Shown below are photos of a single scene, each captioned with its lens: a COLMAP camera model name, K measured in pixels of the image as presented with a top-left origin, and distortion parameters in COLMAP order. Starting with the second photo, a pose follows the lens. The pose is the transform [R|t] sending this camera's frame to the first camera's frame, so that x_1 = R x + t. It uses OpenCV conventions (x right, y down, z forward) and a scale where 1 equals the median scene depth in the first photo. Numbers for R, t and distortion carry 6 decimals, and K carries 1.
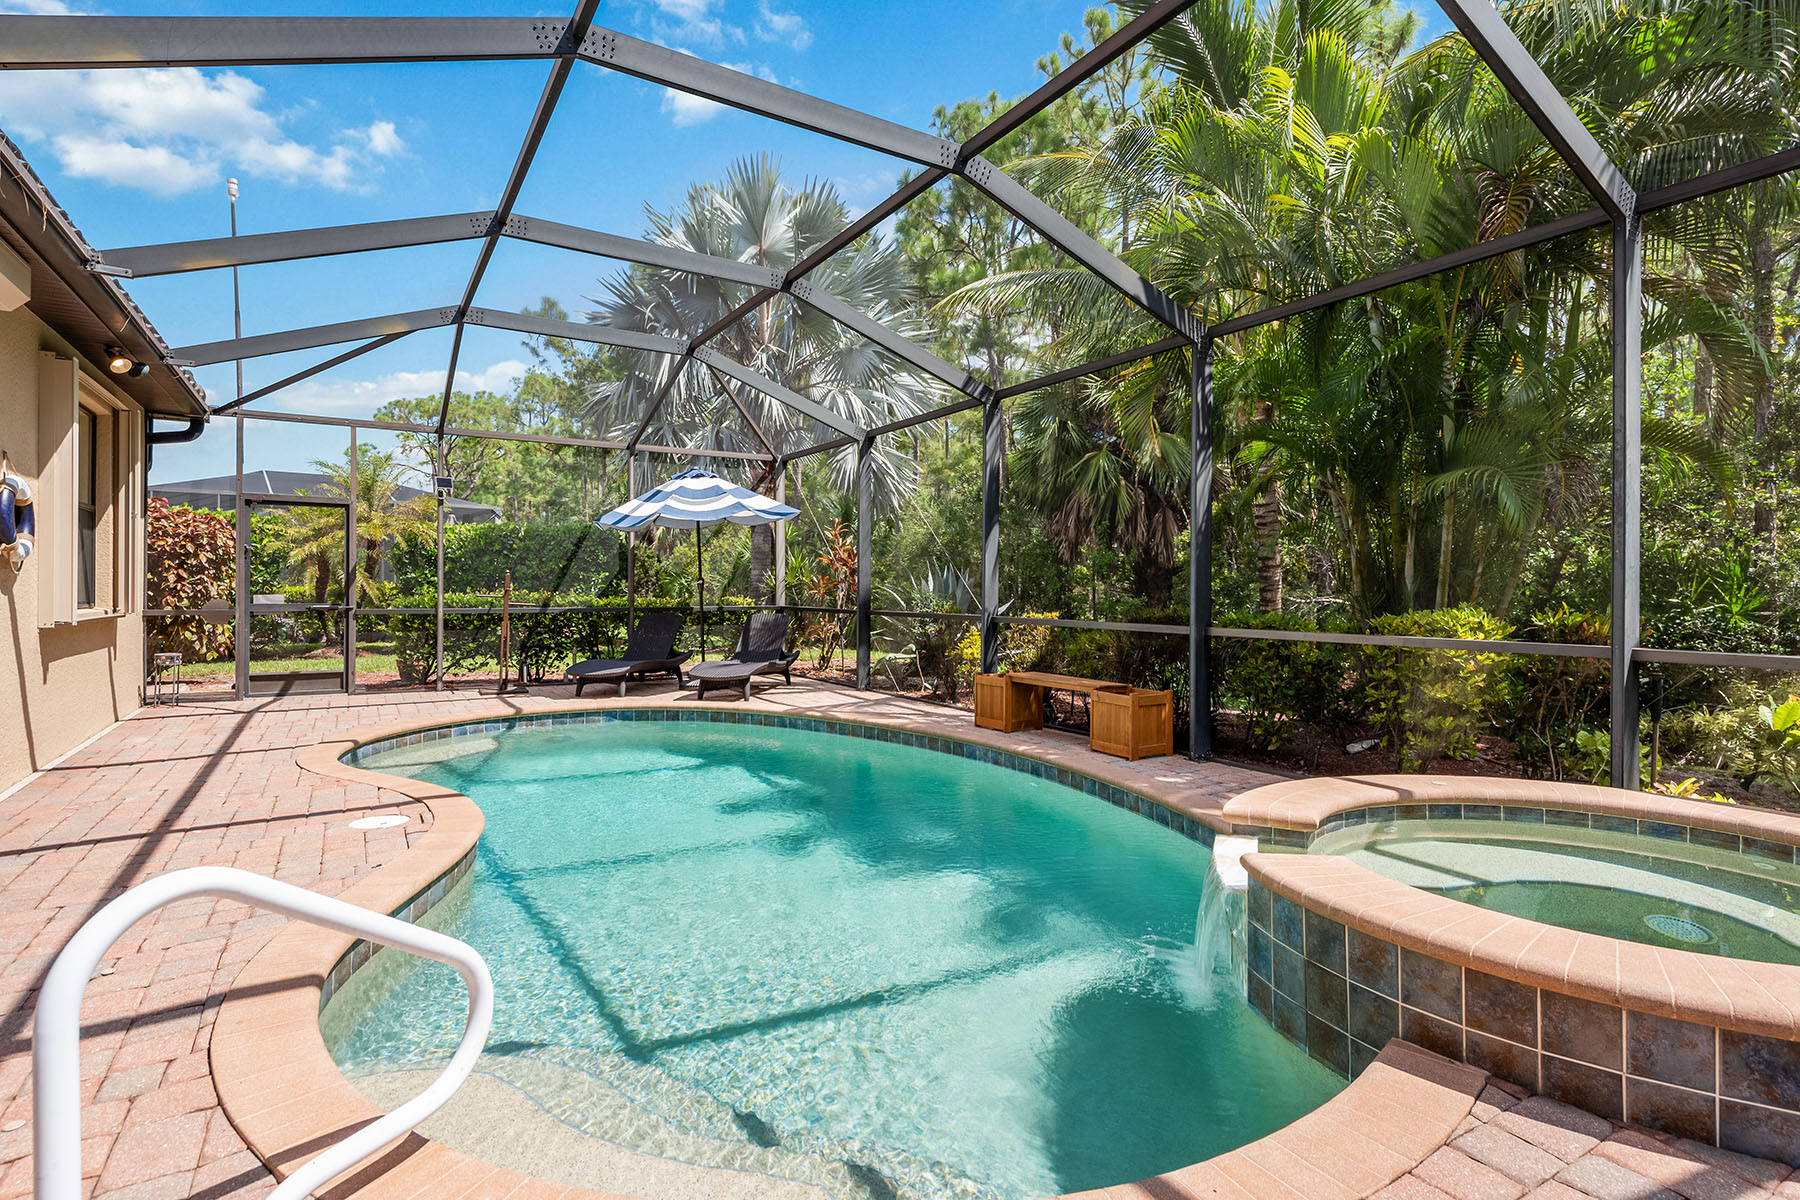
lens RADIAL K [[891.2, 0, 910.2], [0, 891.2, 591.1], [0, 0, 1]] dist [0.002150, 0.000098]
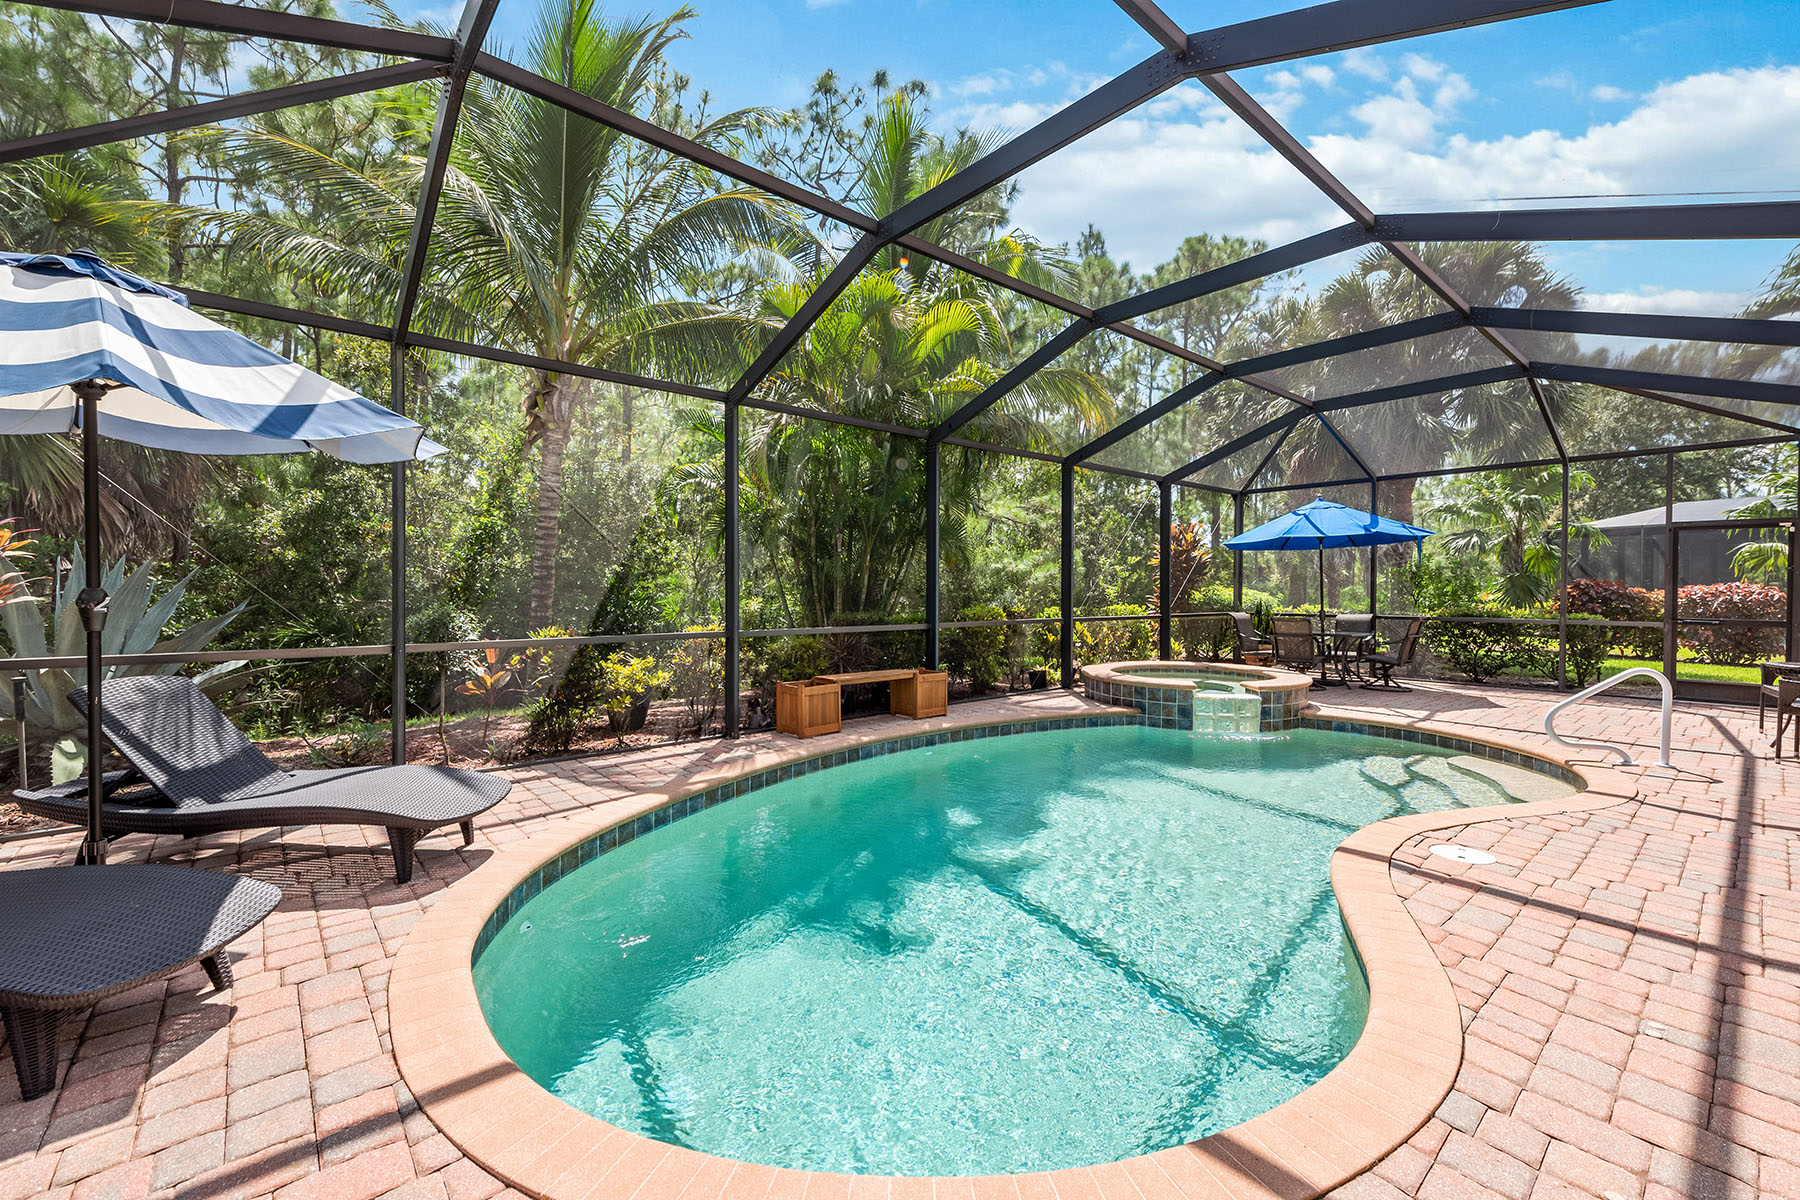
lens RADIAL K [[724.2, 0, 901.8], [0, 724.2, 592.5], [0, 0, 1]] dist [0.004049, -0.000327]
pose [[-0.134559, -0.014620, 0.990798, -0.692500], [0.002088, 0.999885, 0.015038, -0.025127], [-0.990903, 0.004093, -0.134512, 0.910730]]
